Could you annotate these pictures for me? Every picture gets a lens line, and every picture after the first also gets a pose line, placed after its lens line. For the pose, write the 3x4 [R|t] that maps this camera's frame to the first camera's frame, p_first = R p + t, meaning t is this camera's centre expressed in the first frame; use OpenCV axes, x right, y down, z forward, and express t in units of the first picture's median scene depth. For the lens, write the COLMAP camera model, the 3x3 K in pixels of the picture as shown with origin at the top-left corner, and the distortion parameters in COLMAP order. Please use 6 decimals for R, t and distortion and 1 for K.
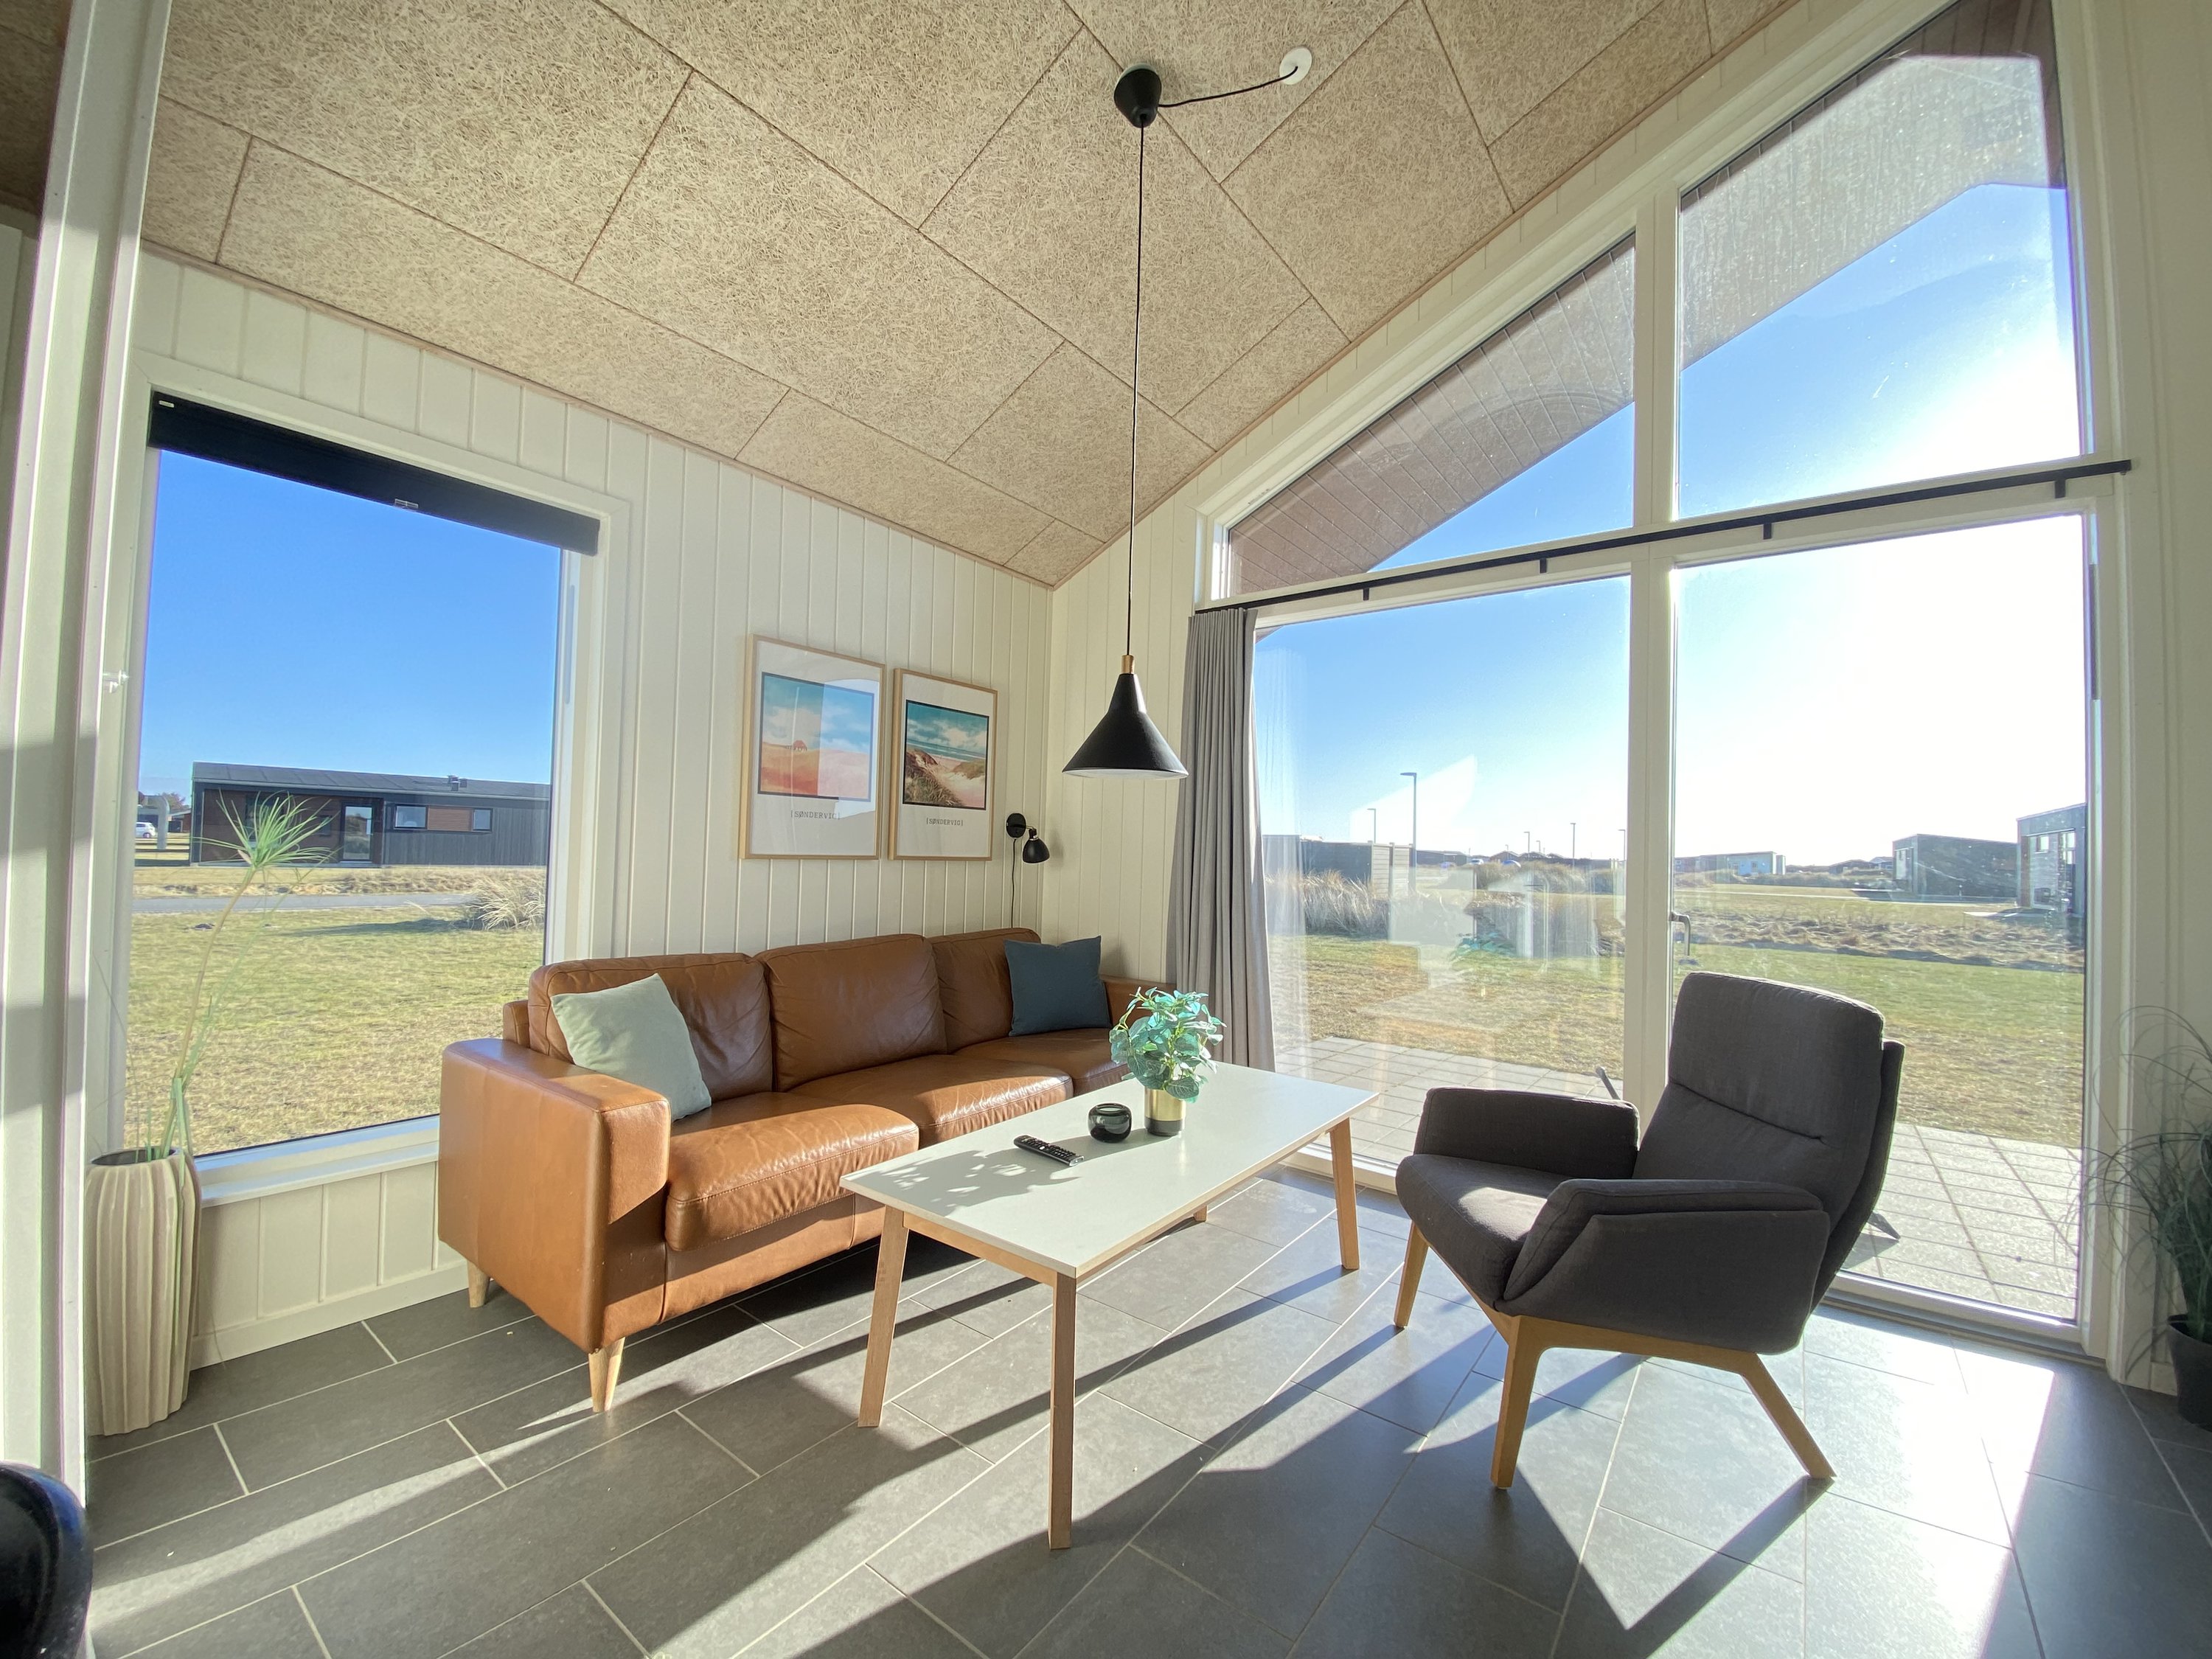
lens RADIAL K [[872.4, 0, 1107.0], [0, 872.4, 841.6], [0, 0, 1]] dist [-0.012185, -0.009110]
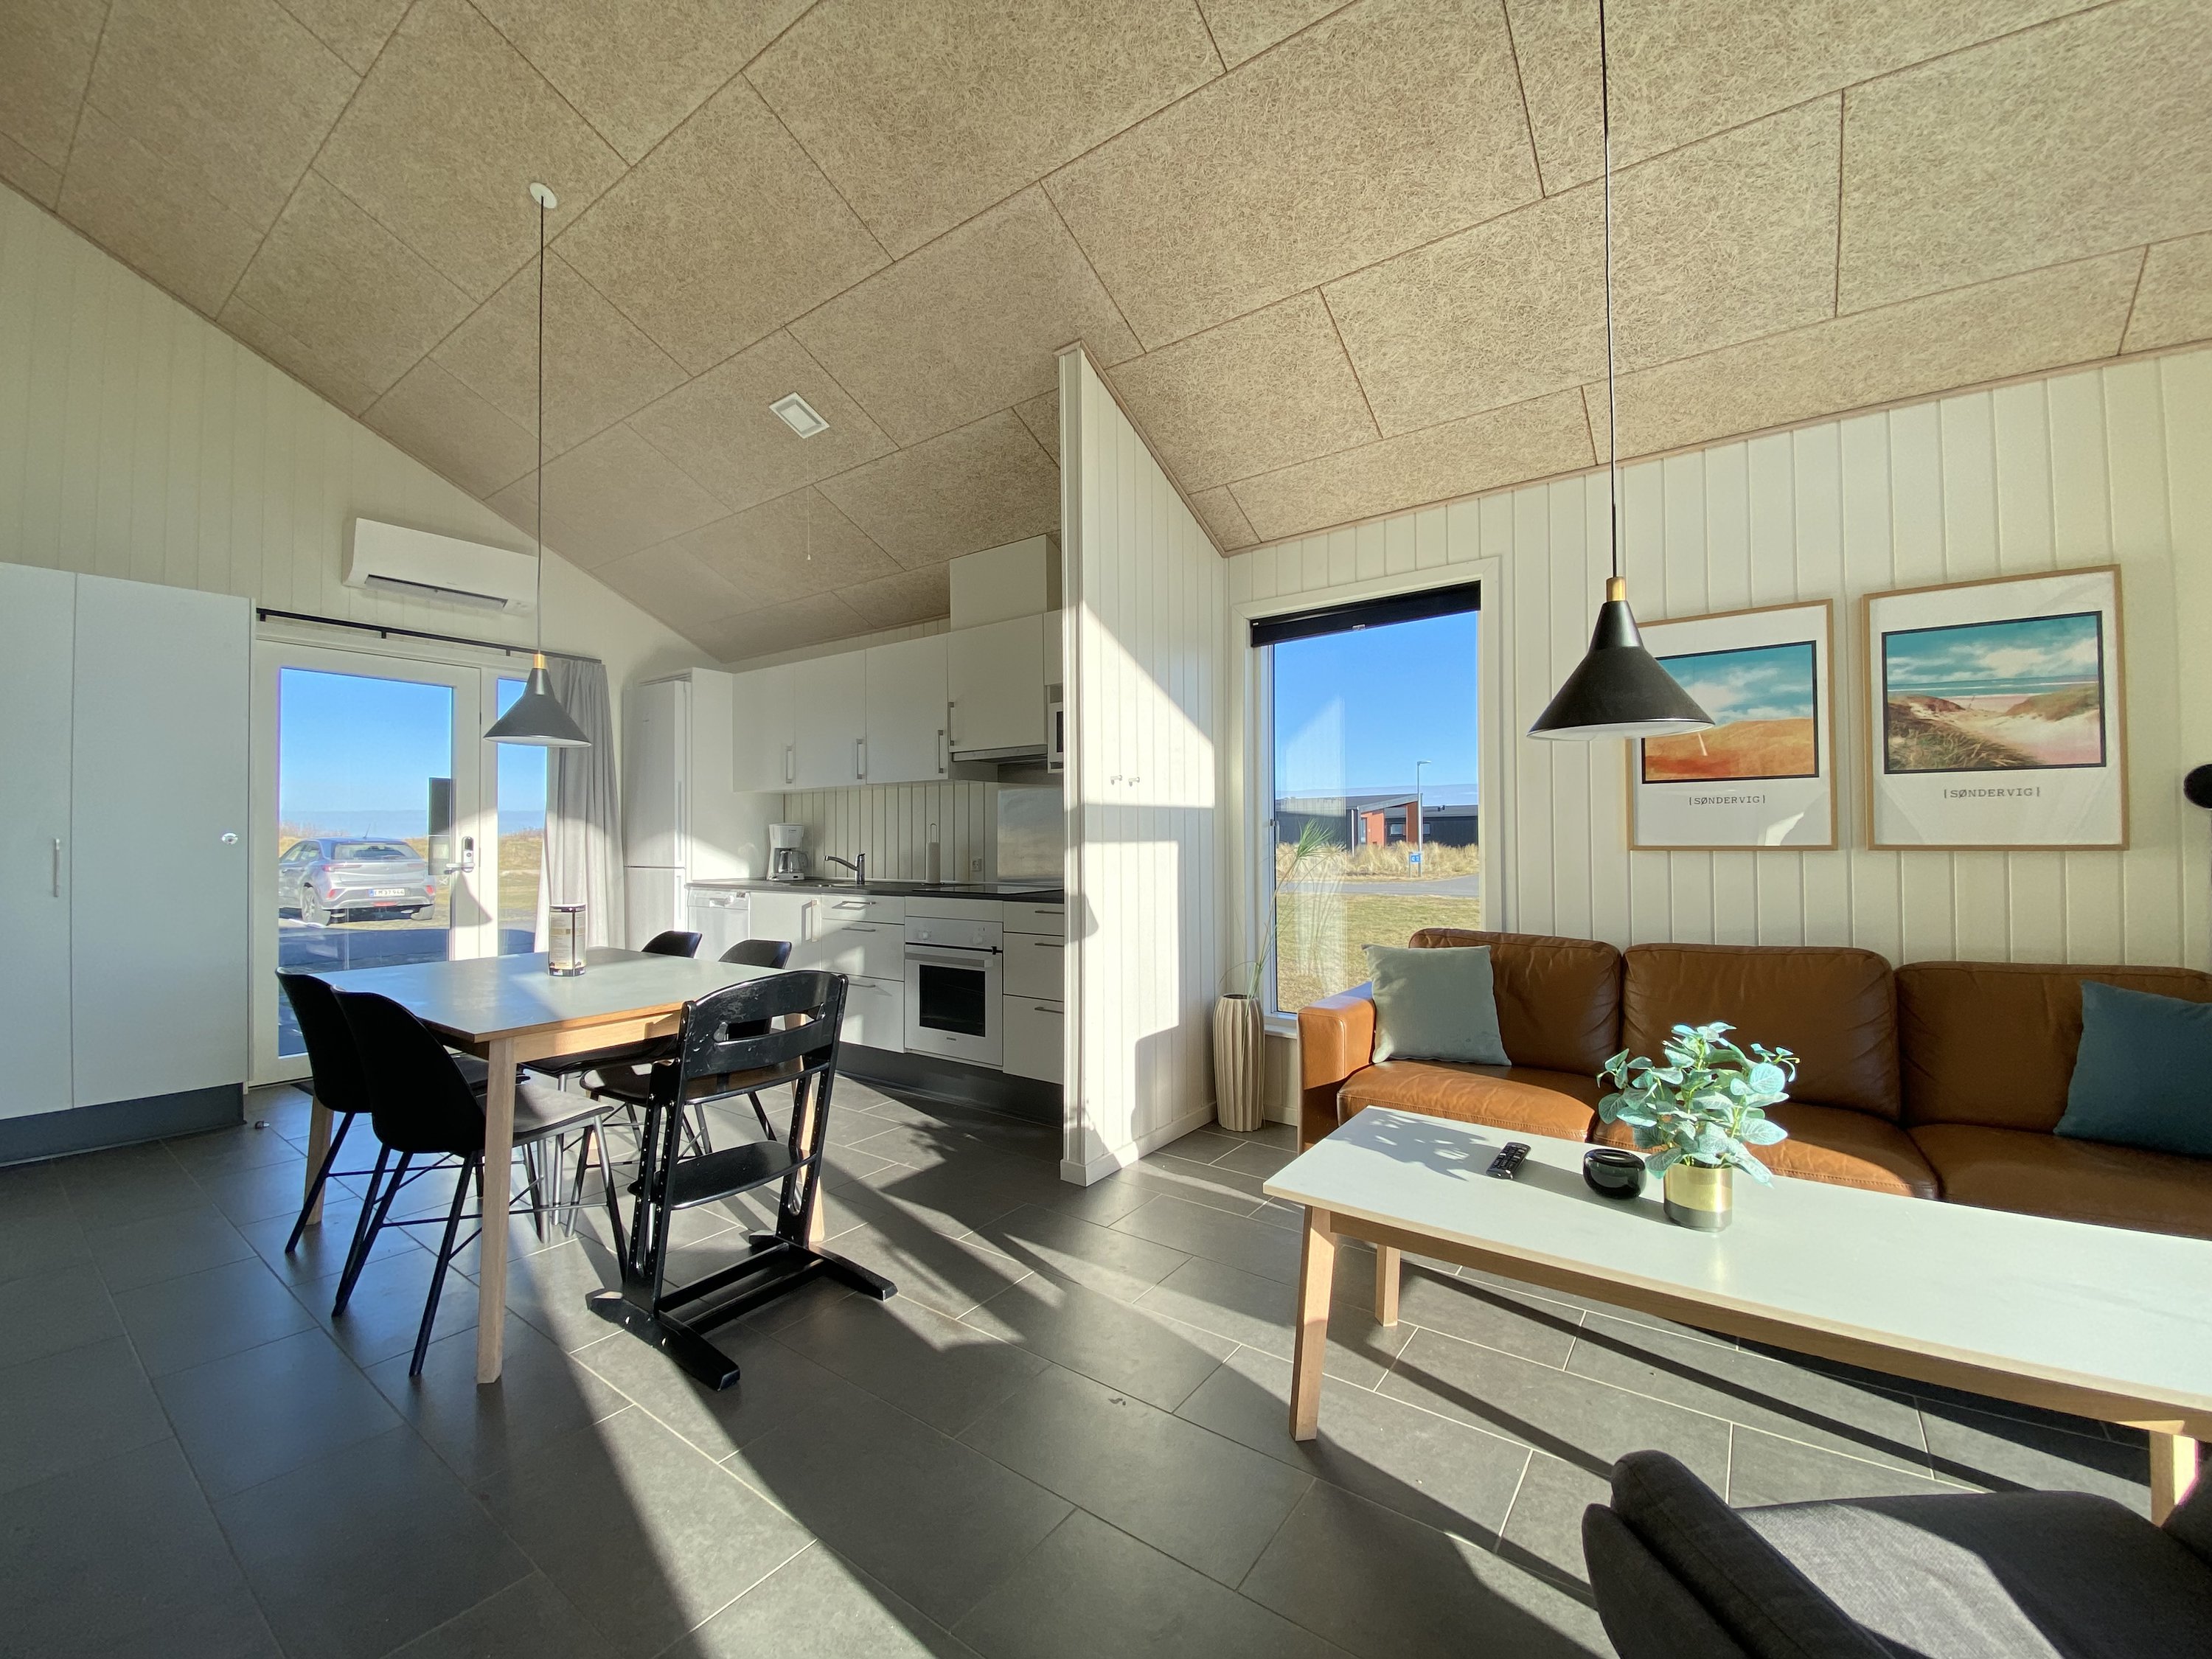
lens RADIAL K [[872.4, 0, 1087.7], [0, 872.4, 842.8], [0, 0, 1]] dist [-0.012185, -0.009110]
pose [[0.007465, -0.026655, -0.999617, 0.565881], [0.019422, 0.999460, -0.026506, 0.024626], [0.999784, -0.019216, 0.007979, 0.366595]]
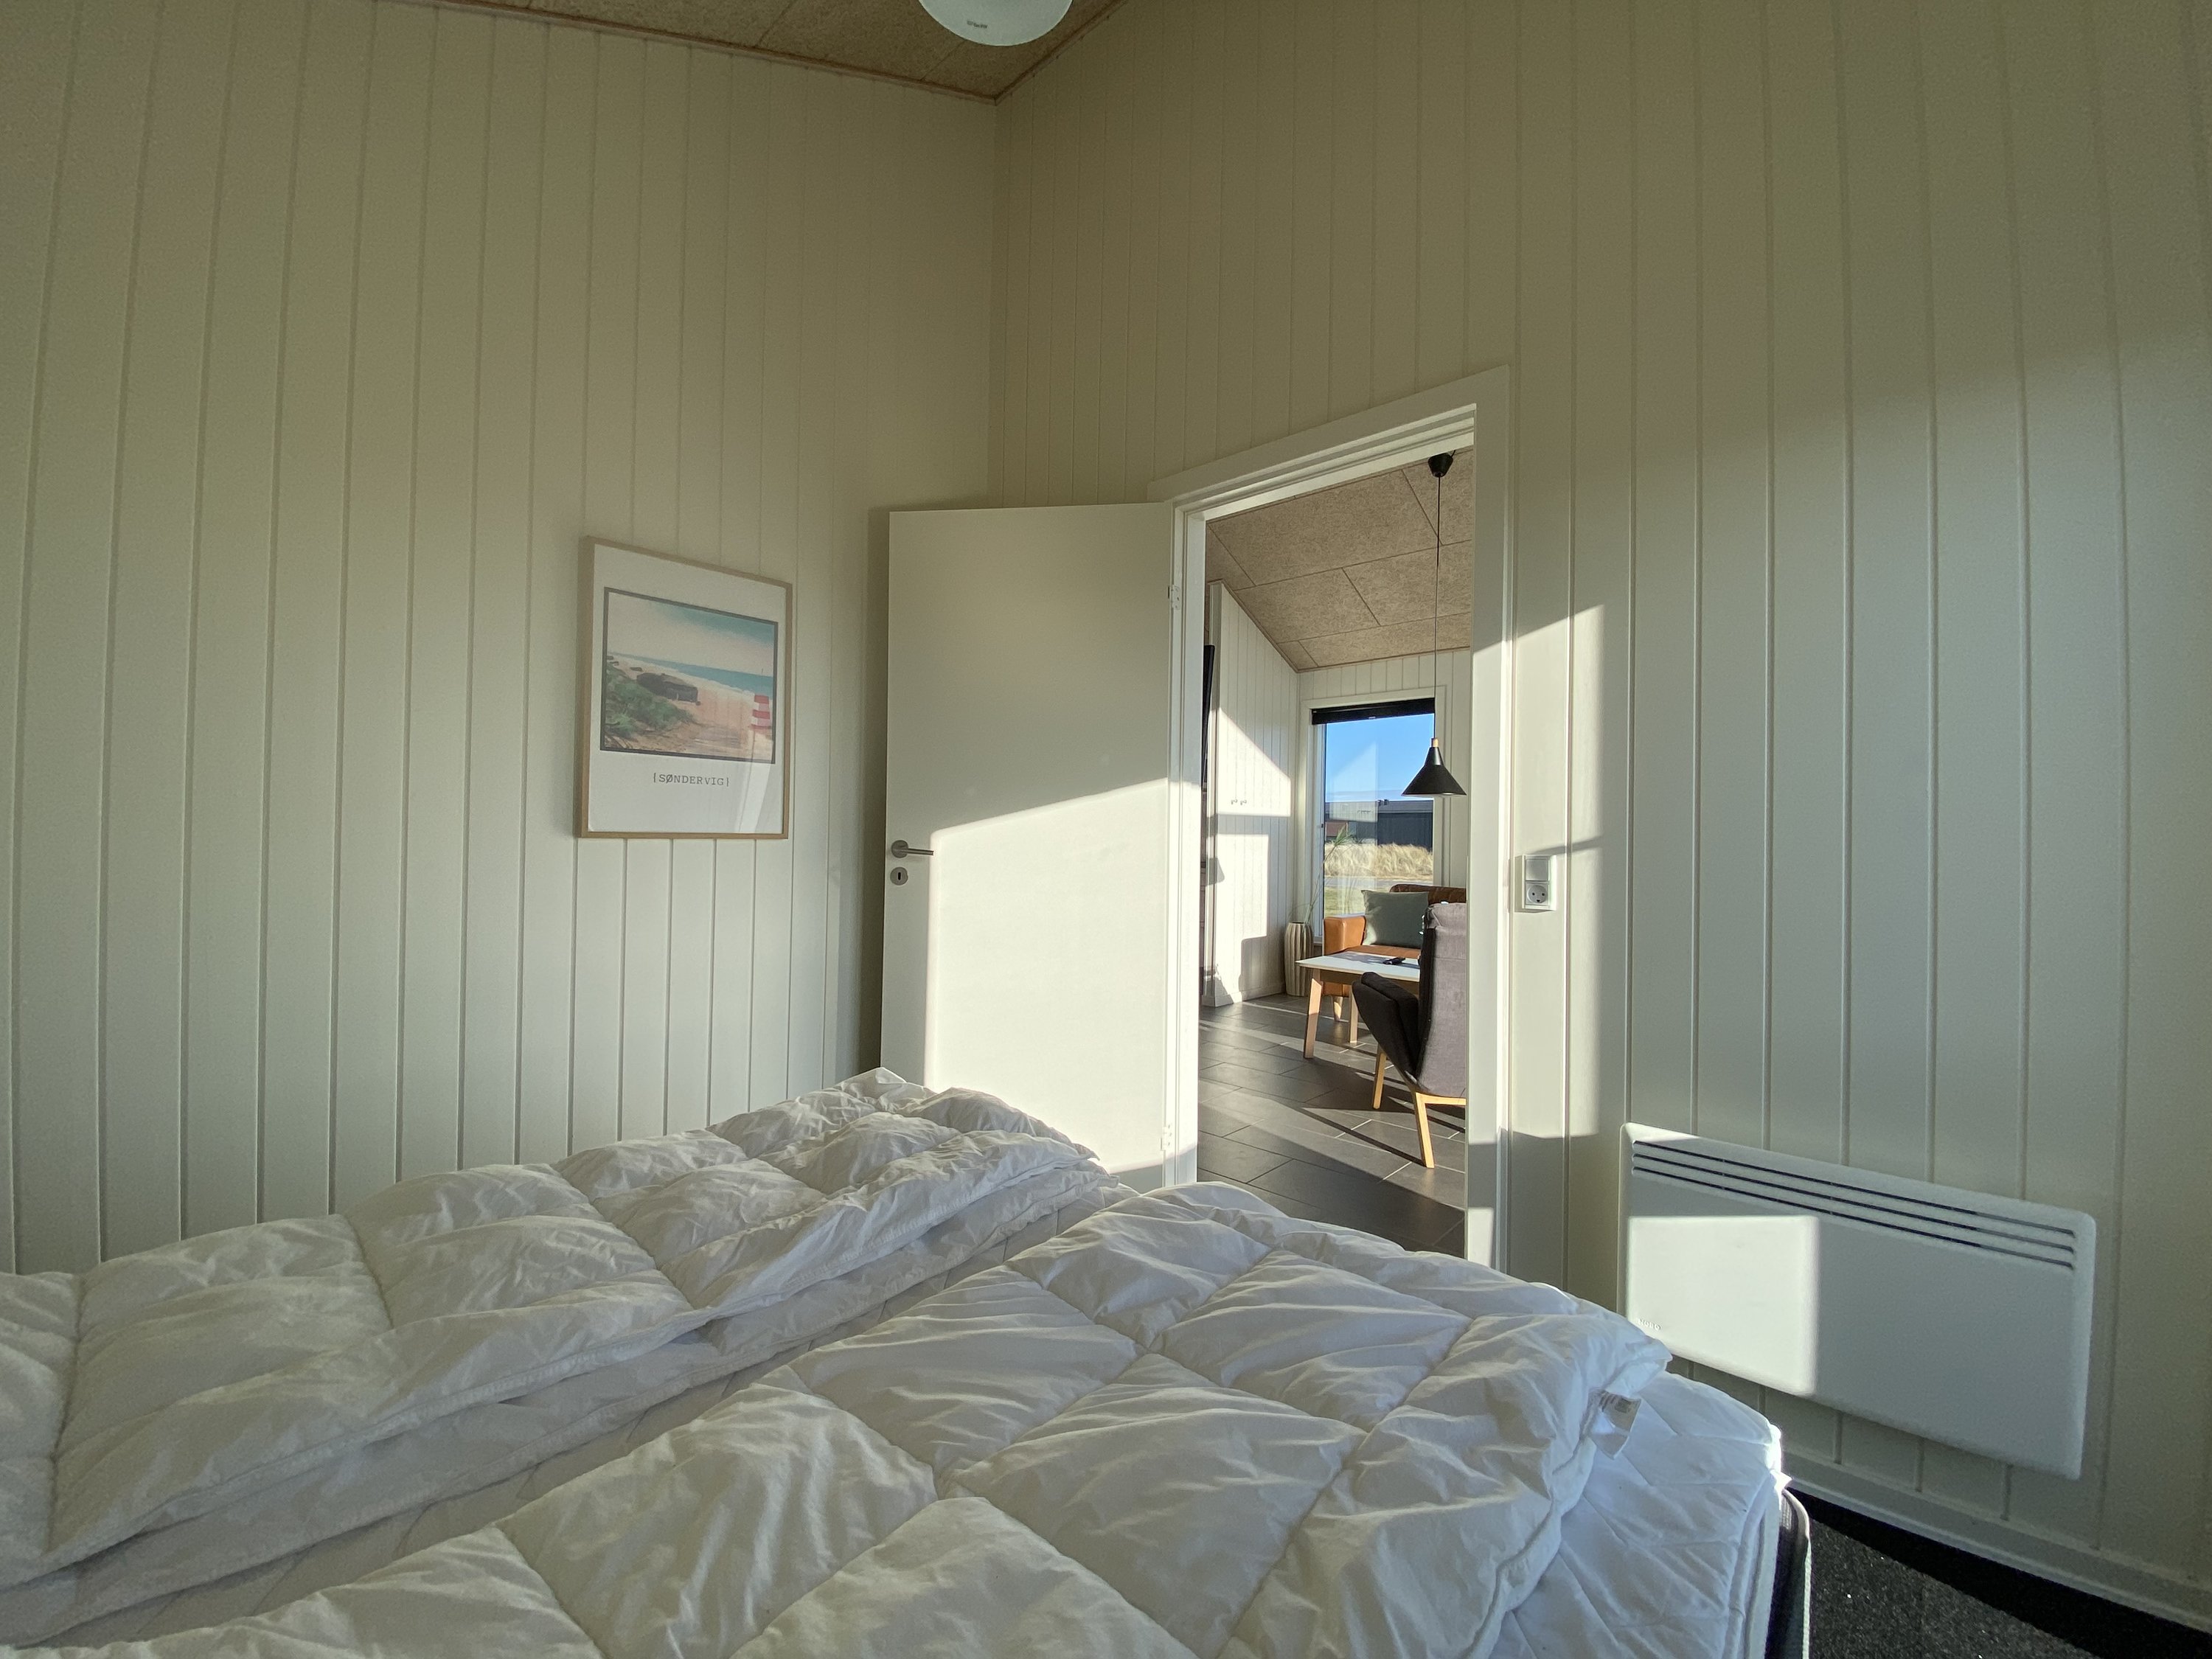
lens RADIAL K [[872.4, 0, 1088.1], [0, 872.4, 834.1], [0, 0, 1]] dist [-0.012185, -0.009110]
pose [[-0.093199, -0.032076, -0.995131, 1.581285], [-0.007018, 0.999477, -0.031559, 0.063810], [0.995623, 0.004042, -0.093376, 0.258264]]
